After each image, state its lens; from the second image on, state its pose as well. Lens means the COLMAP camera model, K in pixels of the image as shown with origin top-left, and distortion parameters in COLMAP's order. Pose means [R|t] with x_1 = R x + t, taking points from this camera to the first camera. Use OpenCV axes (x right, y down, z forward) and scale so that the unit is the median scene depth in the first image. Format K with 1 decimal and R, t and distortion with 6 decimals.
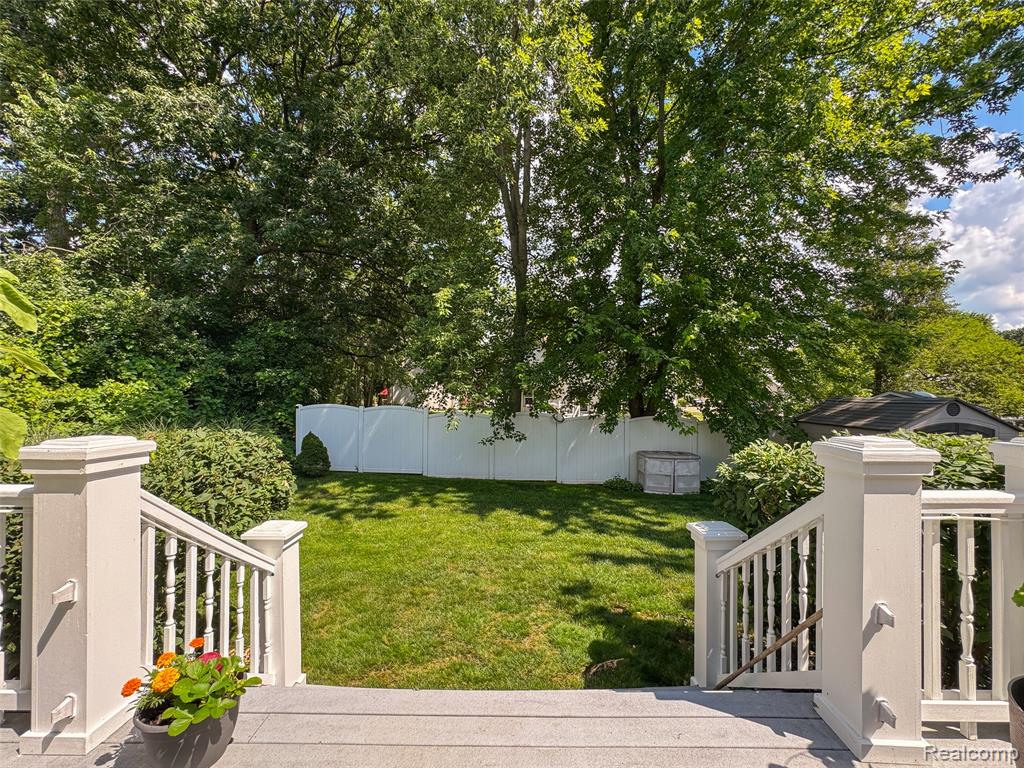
lens RADIAL K [[409.2, 0, 531.1], [0, 409.2, 394.3], [0, 0, 1]] dist [0.000160, 0.000050]
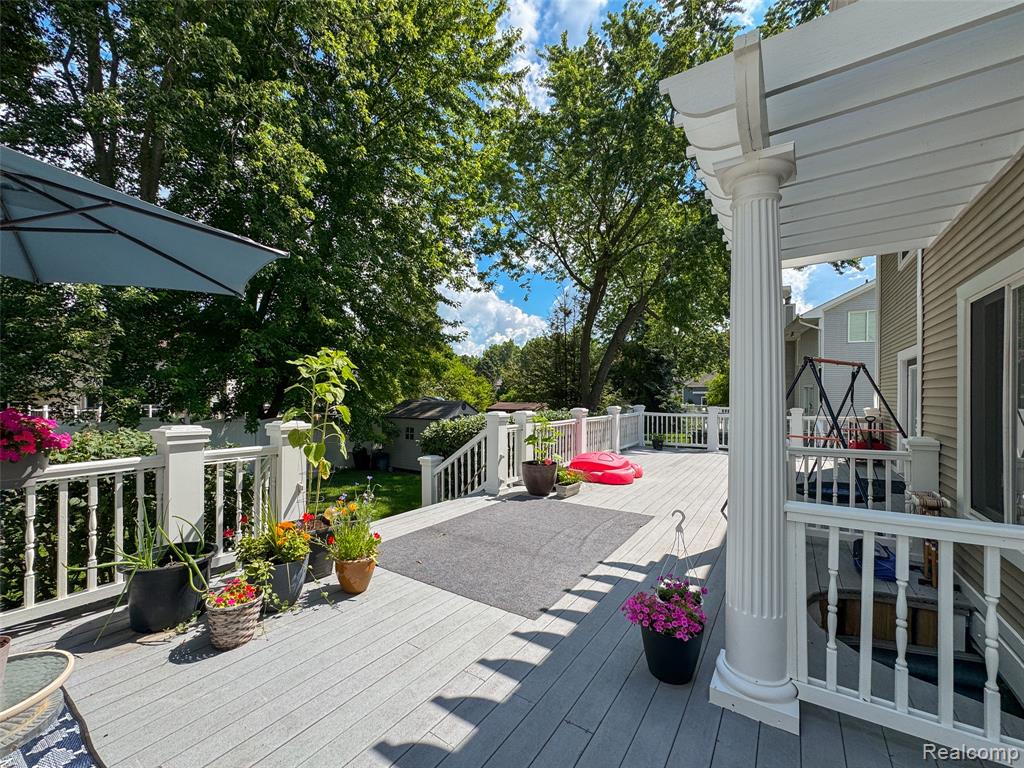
lens RADIAL K [[419.3, 0, 512.0], [0, 419.3, 384.0], [0, 0, 1]] dist [-0.041598, 0.019489]
pose [[0.541161, 0.028079, 0.840450, -0.380669], [-0.001984, 0.999482, -0.032115, -0.004147], [-0.840916, 0.015712, 0.540937, -0.194660]]
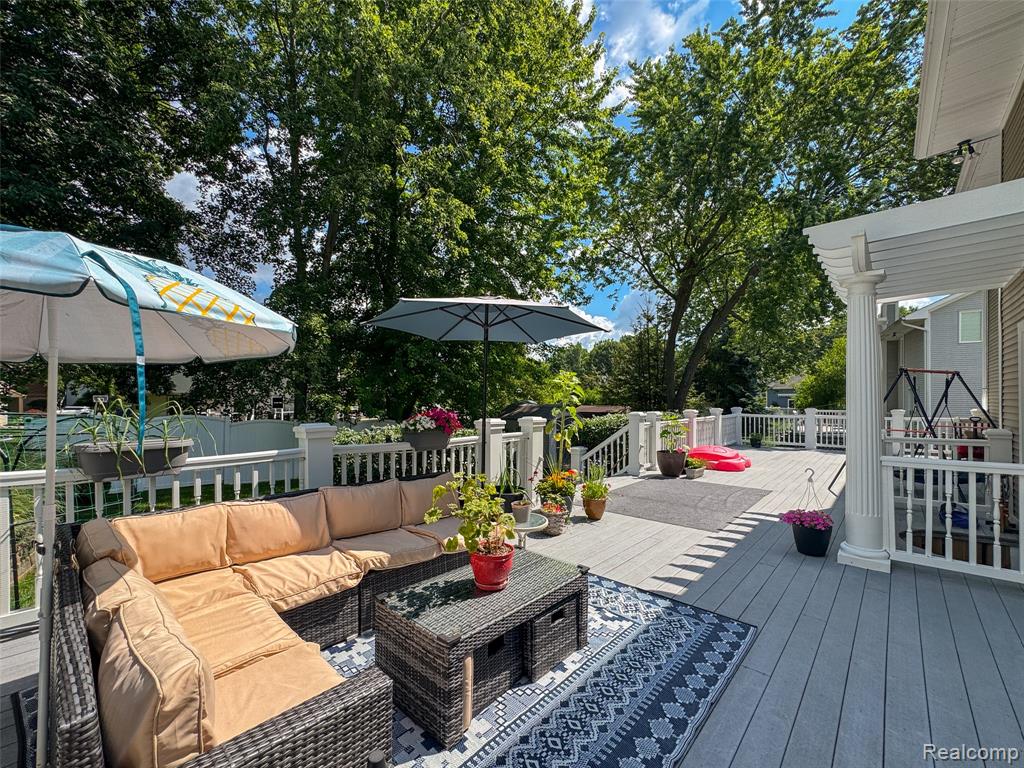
lens RADIAL K [[421.5, 0, 512.4], [0, 421.5, 389.5], [0, 0, 1]] dist [-0.040393, 0.019413]
pose [[0.663144, 0.019003, 0.748250, -0.633377], [0.002974, 0.999603, -0.028022, -0.004454], [-0.748486, 0.020808, 0.662824, -0.196350]]
